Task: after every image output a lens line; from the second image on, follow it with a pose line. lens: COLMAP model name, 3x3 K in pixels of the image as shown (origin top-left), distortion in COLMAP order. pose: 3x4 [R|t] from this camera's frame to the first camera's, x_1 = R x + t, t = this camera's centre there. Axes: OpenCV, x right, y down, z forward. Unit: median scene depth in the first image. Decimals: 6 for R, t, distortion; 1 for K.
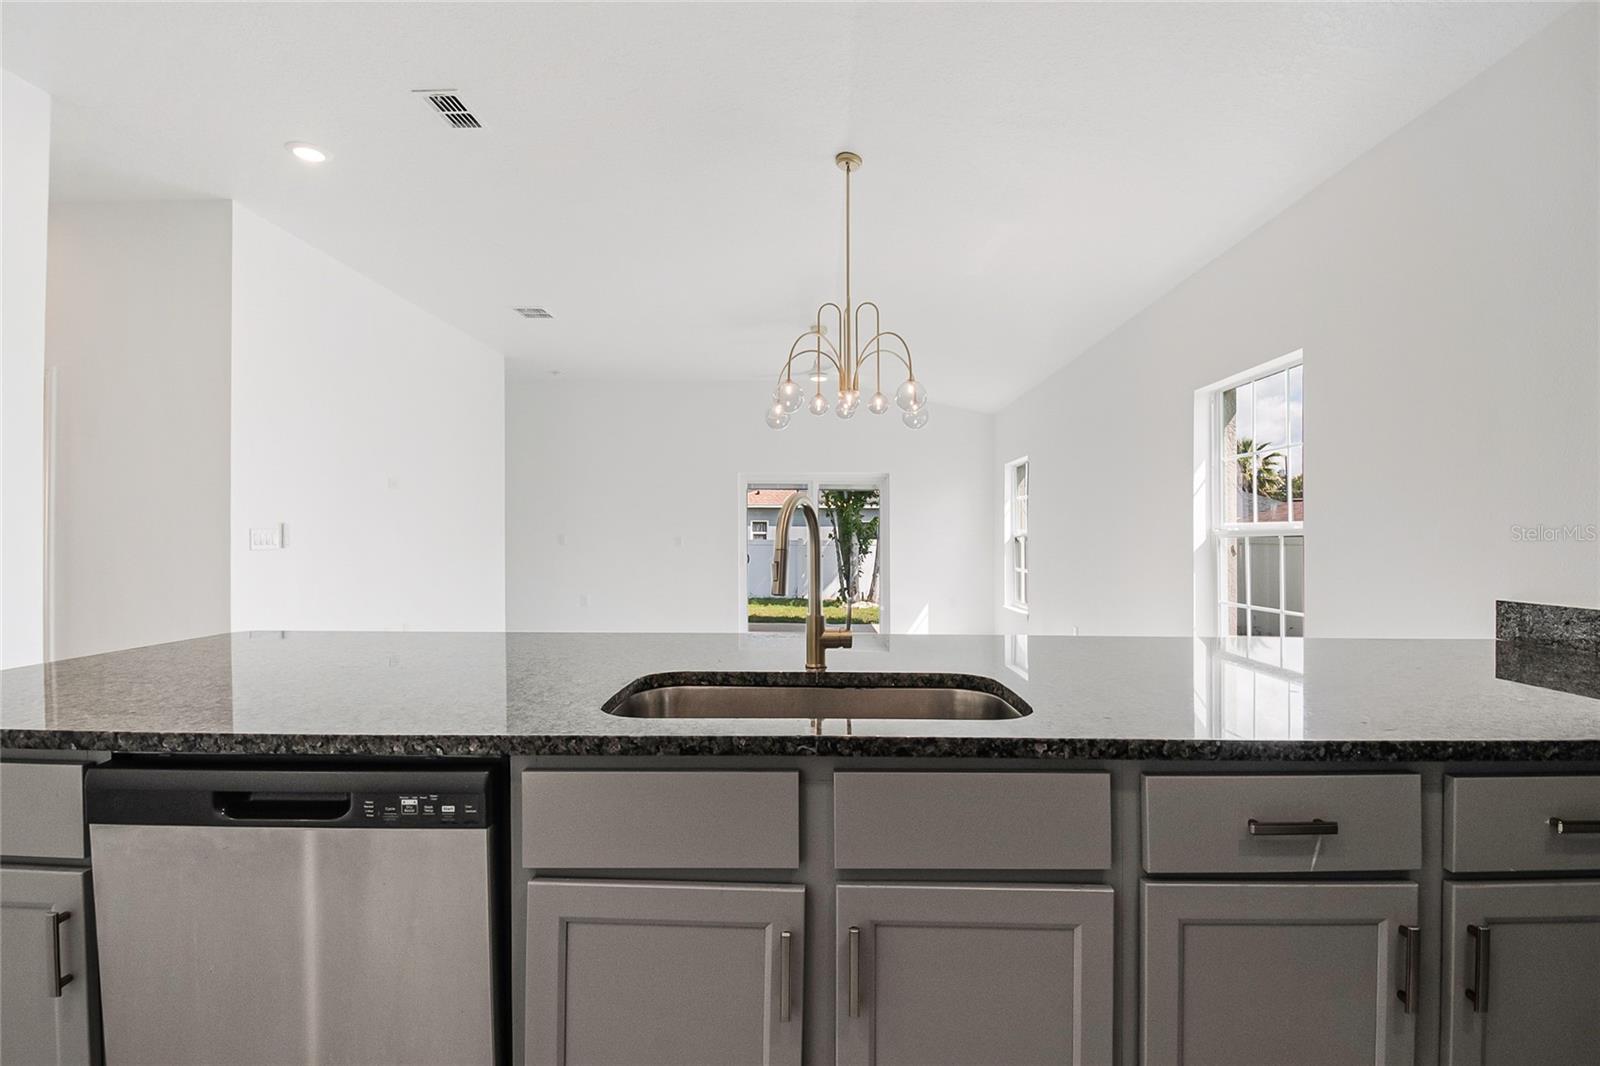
lens RADIAL K [[706.0, 0, 814.6], [0, 706.0, 542.8], [0, 0, 1]] dist [0.008399, -0.013939]
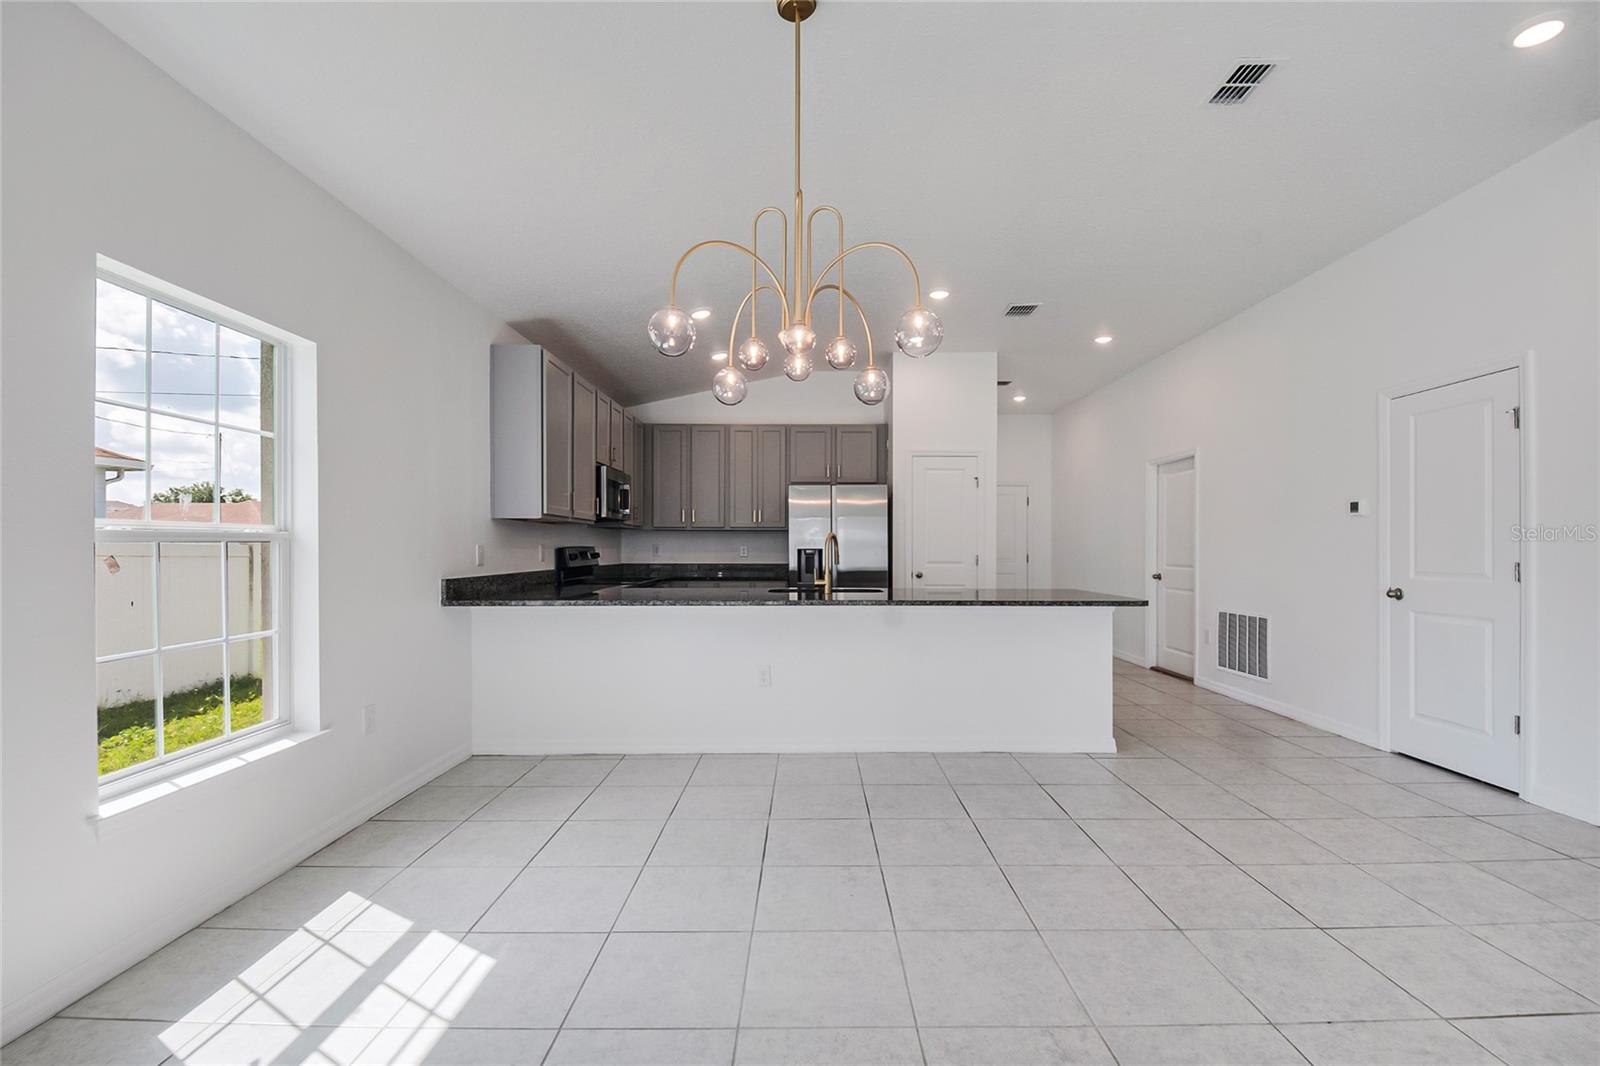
lens RADIAL K [[706.0, 0, 807.1], [0, 706.0, 550.9], [0, 0, 1]] dist [0.008399, -0.013939]
pose [[-0.999824, -0.006732, -0.017535, 0.010101], [-0.007006, 0.999854, 0.015590, -0.003085], [0.017428, 0.015710, -0.999725, 0.338468]]
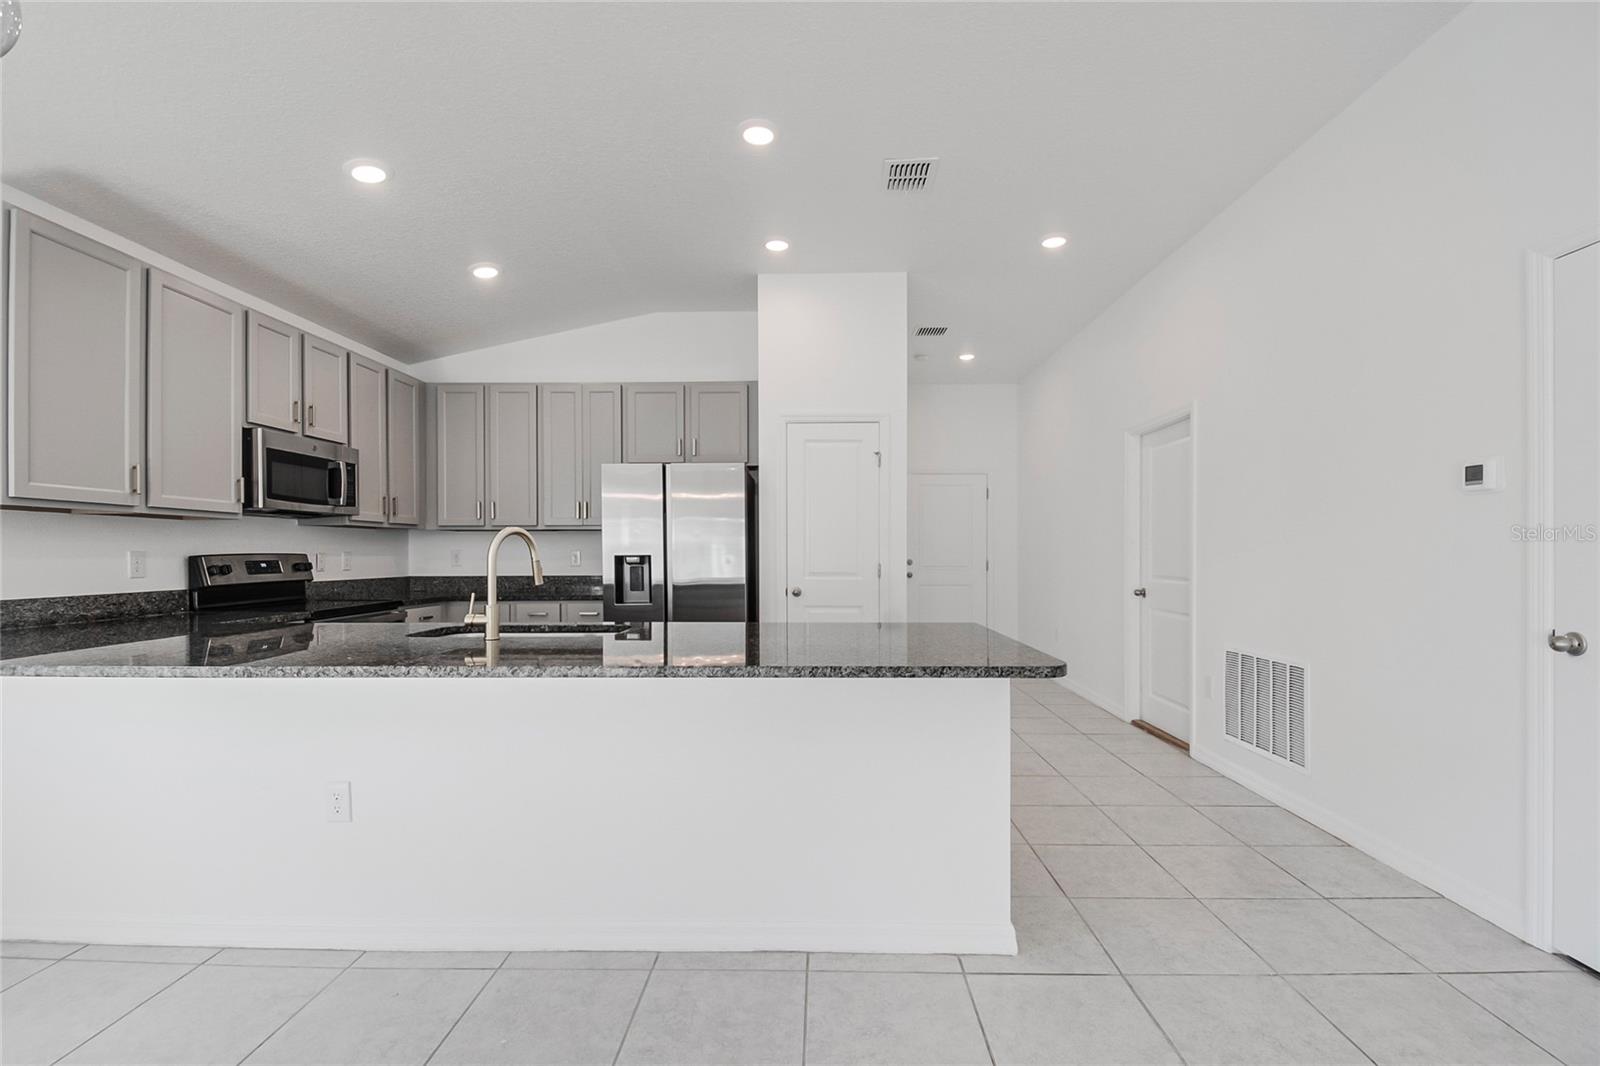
lens RADIAL K [[706.0, 0, 807.9], [0, 706.0, 556.5], [0, 0, 1]] dist [0.008399, -0.013939]
pose [[-0.999994, -0.003249, 0.000898, -0.062261], [-0.003233, 0.999841, 0.017524, -0.002682], [-0.000955, 0.017521, -0.999846, 0.224717]]
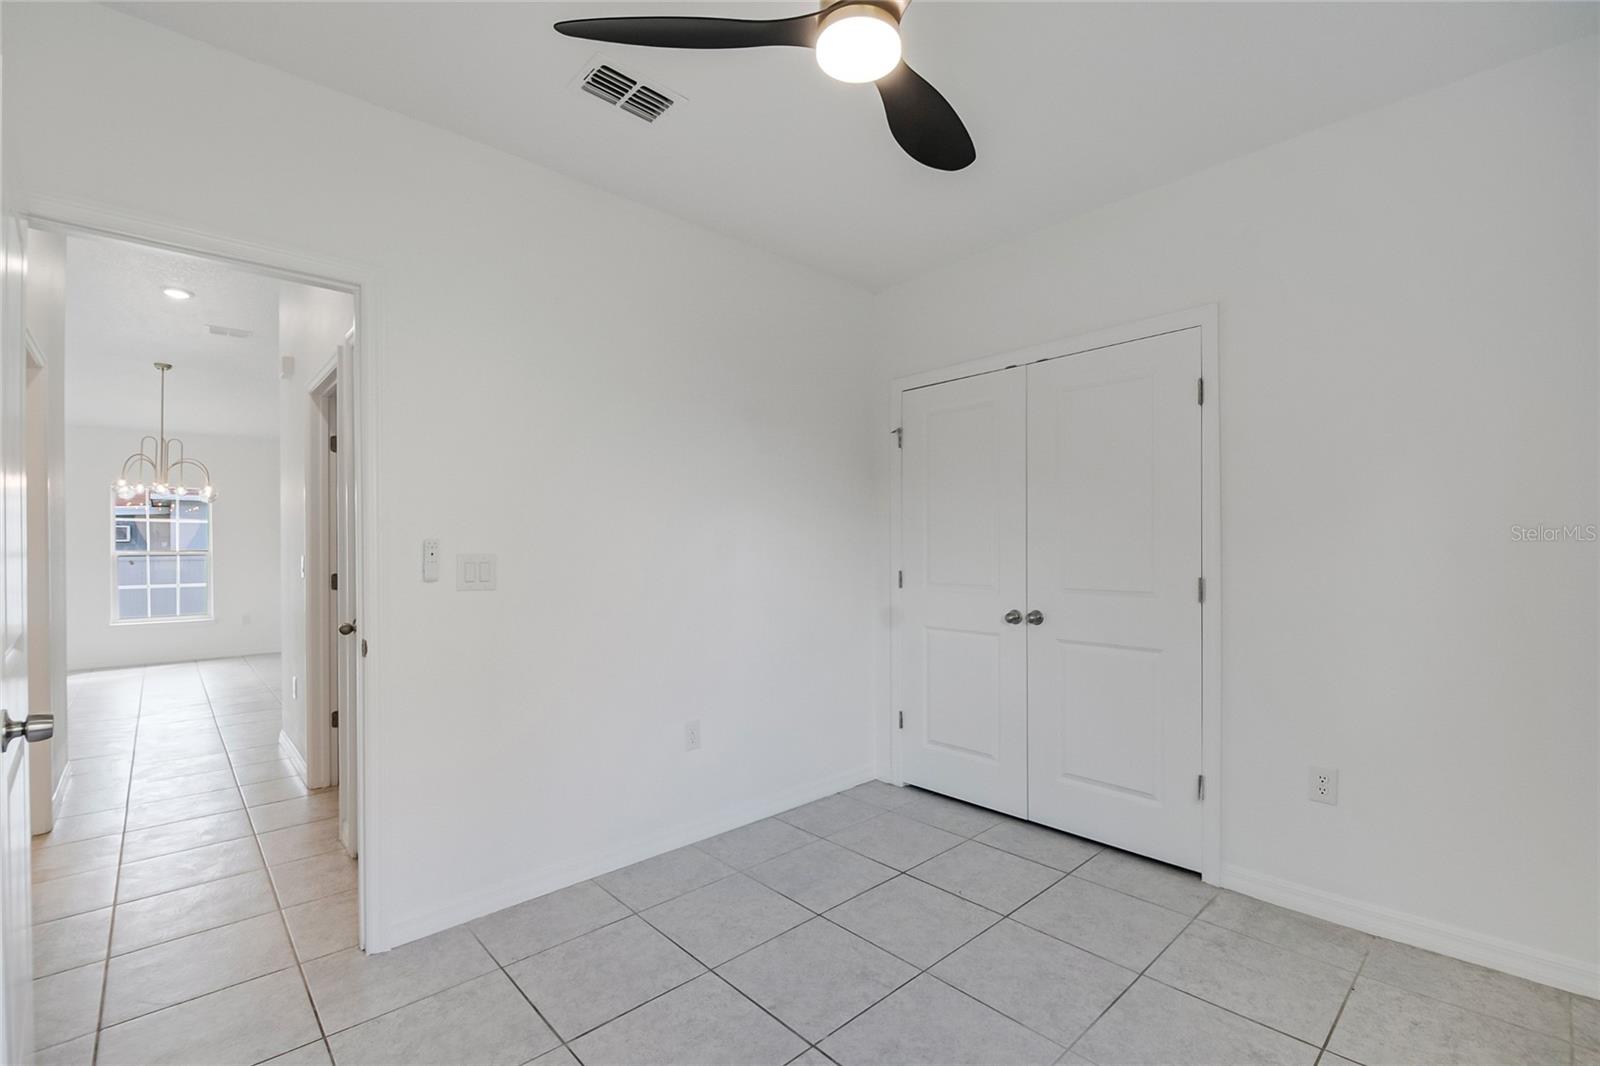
lens RADIAL K [[706.0, 0, 795.5], [0, 706.0, 550.1], [0, 0, 1]] dist [0.008399, -0.013939]
pose [[-0.679332, -0.000835, 0.733830, -0.510915], [0.008377, 0.999925, 0.008892, -0.006506], [-0.733783, 0.012188, -0.679275, 0.208402]]
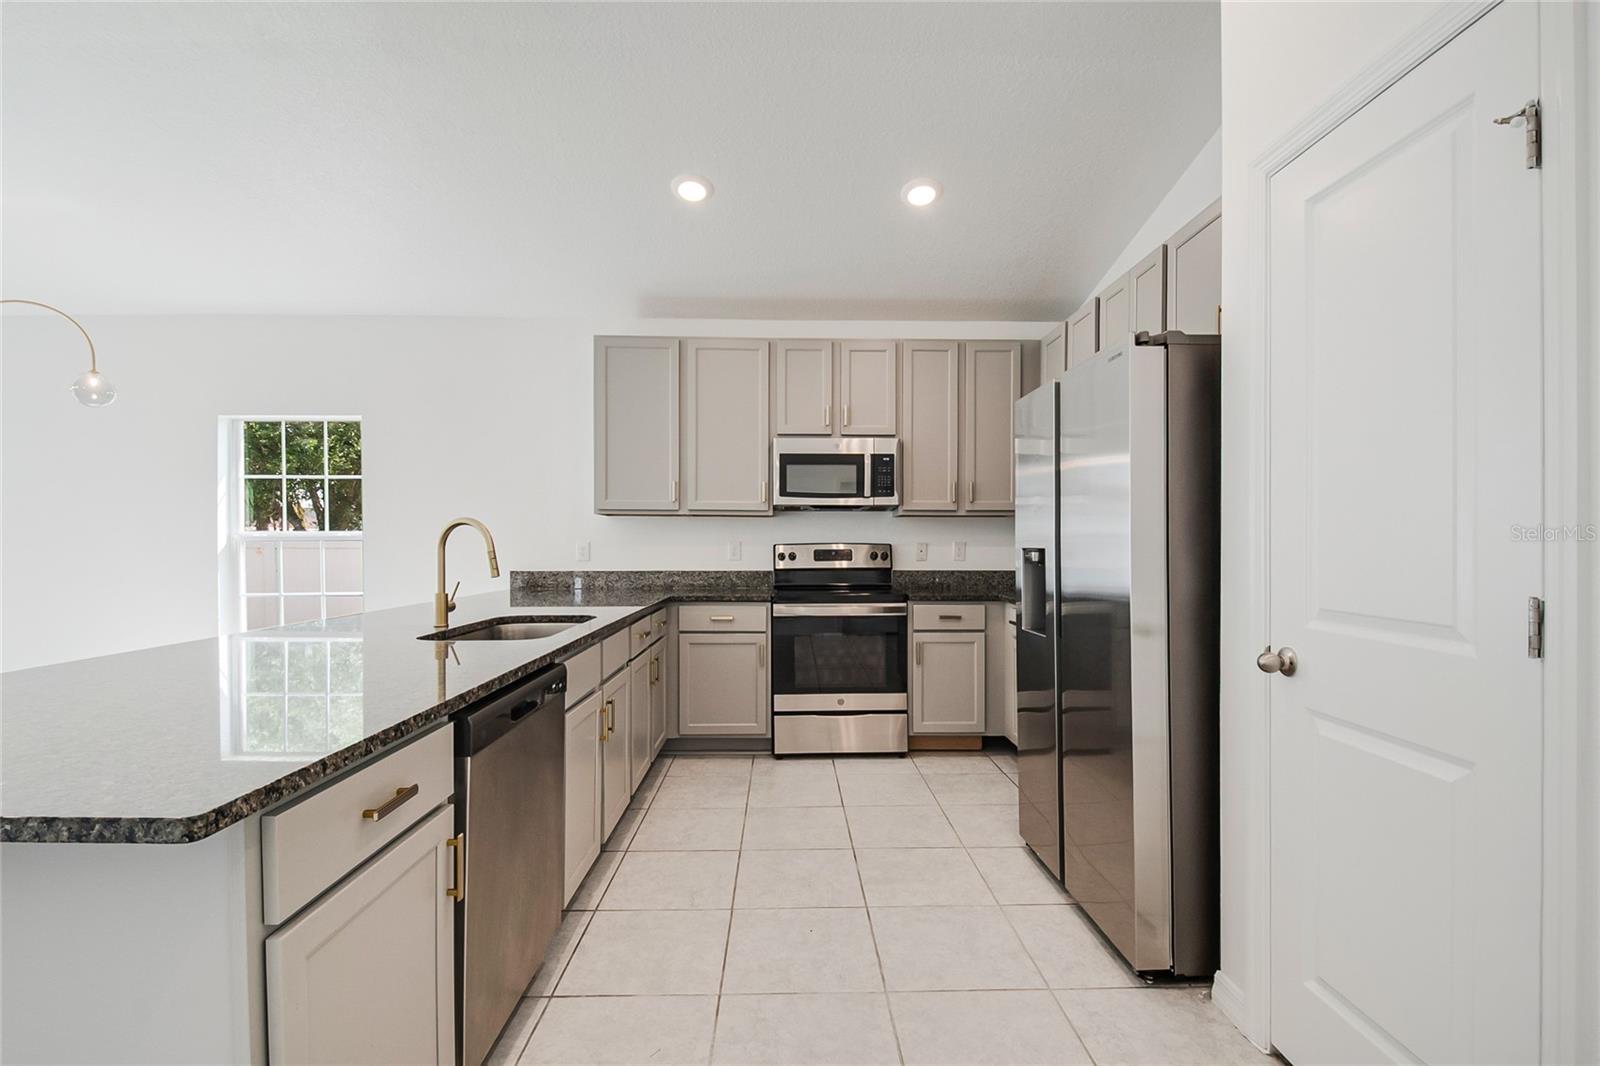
lens RADIAL K [[706.0, 0, 818.1], [0, 706.0, 541.0], [0, 0, 1]] dist [0.008399, -0.013939]
pose [[-0.055685, -0.005985, 0.998430, -0.146306], [0.009513, 0.999933, 0.006525, -0.001727], [-0.998403, 0.009861, -0.055625, 0.022927]]
